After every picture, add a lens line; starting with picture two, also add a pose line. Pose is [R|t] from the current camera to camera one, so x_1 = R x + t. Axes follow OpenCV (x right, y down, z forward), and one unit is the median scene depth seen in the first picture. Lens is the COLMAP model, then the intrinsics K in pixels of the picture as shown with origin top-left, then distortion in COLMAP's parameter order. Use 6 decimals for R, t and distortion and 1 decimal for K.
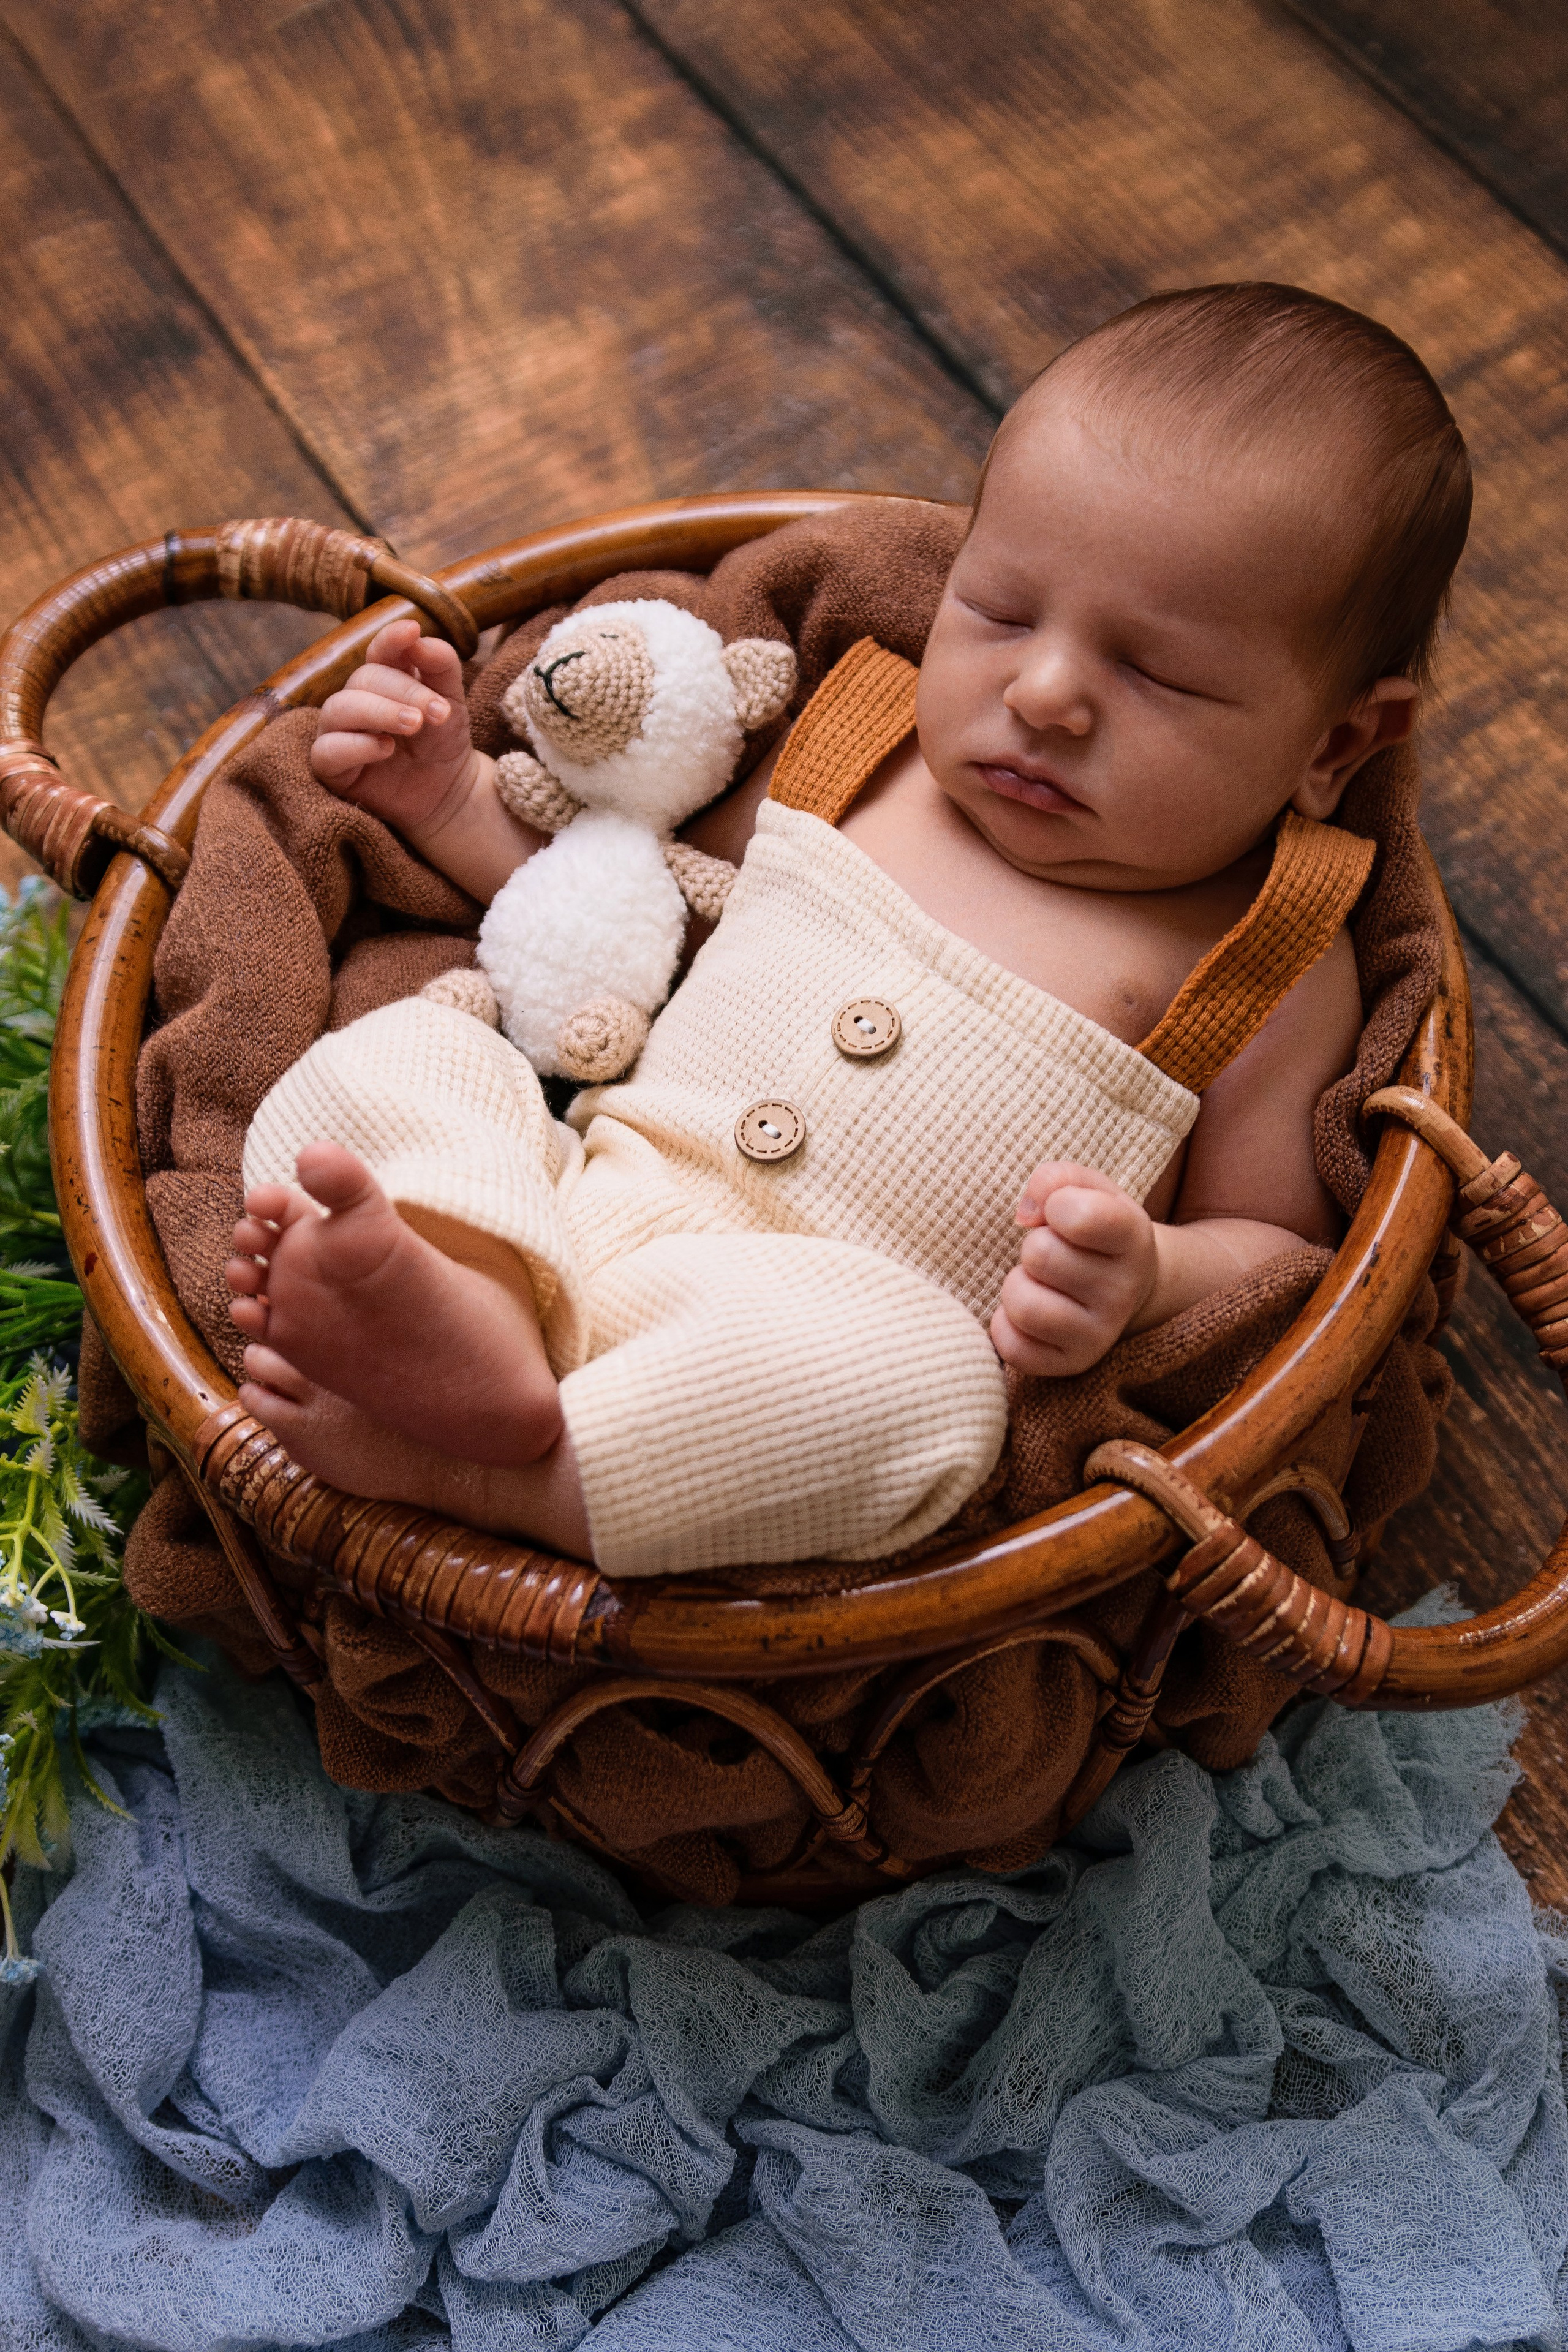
lens RADIAL K [[2786.2, 0, 769.4], [0, 2786.2, 1102.6], [0, 0, 1]] dist [0.009786, 0.034574]
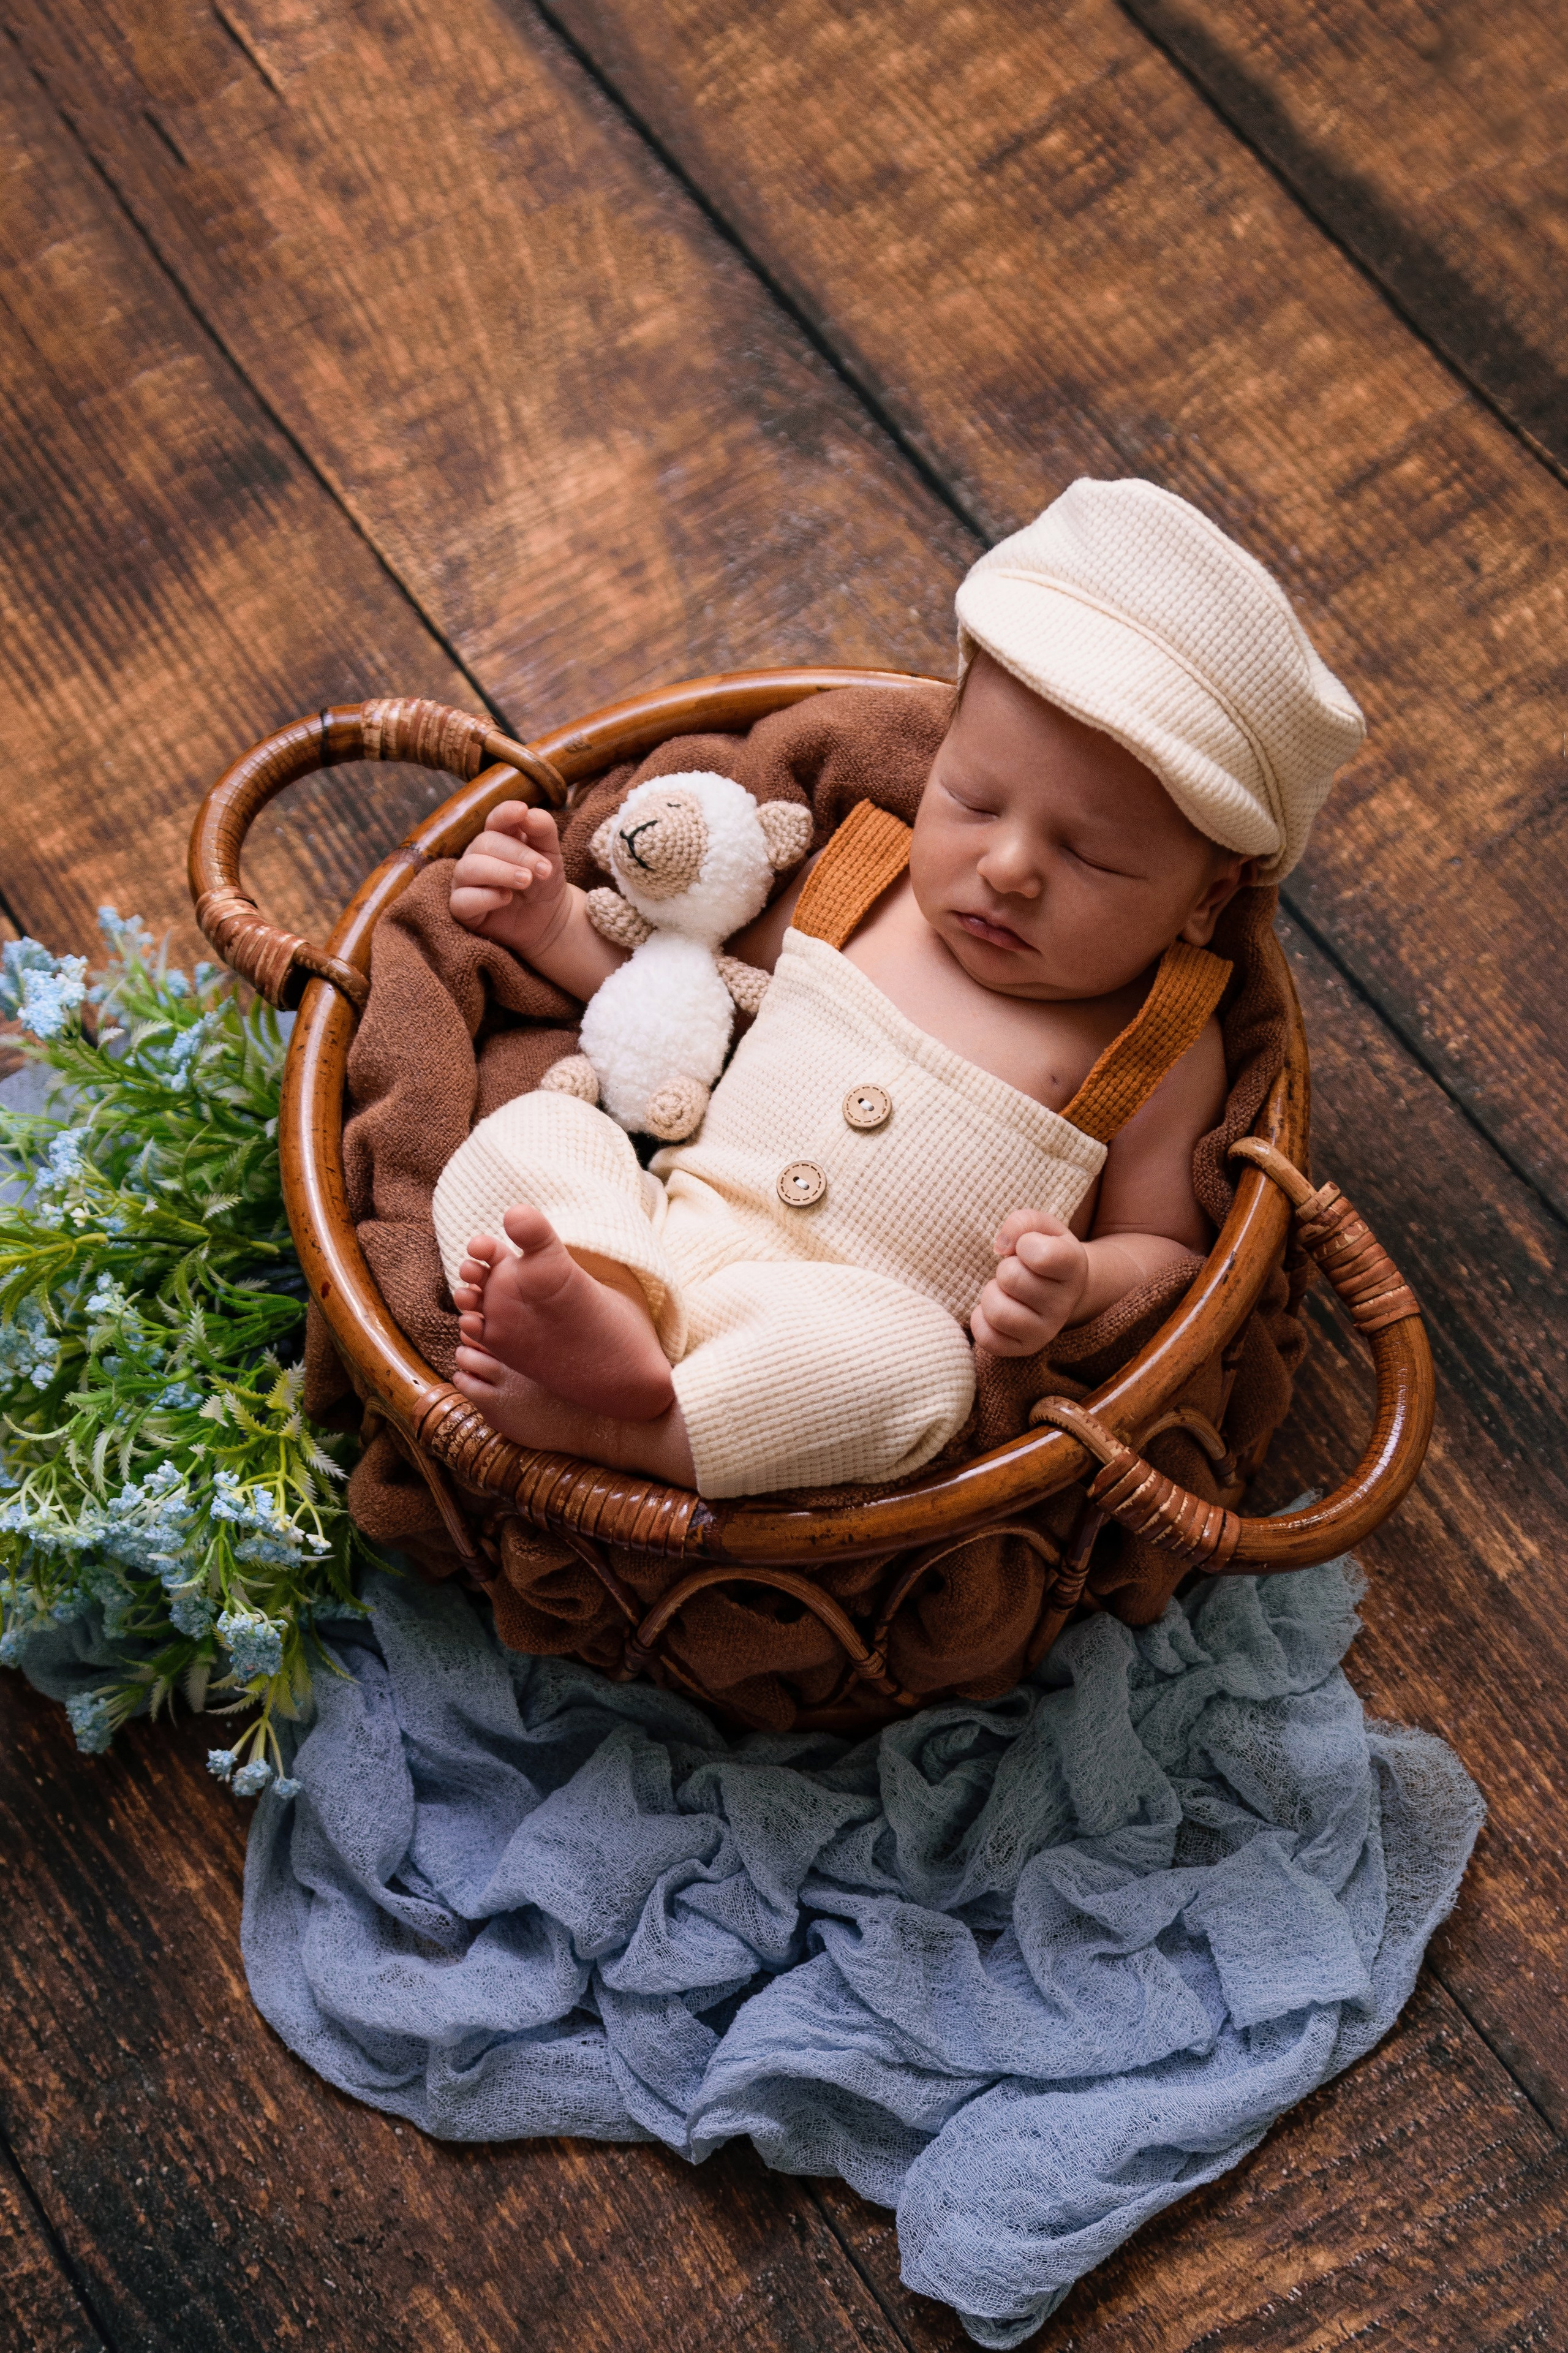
lens RADIAL K [[3185.2, 0, 784.0], [0, 3185.2, 1176.5], [0, 0, 1]] dist [-0.008027, -0.019525]
pose [[0.999634, -0.026713, 0.004321, -0.016420], [0.026393, 0.997724, 0.062055, -0.089338], [-0.005969, -0.061918, 0.998063, -0.580884]]
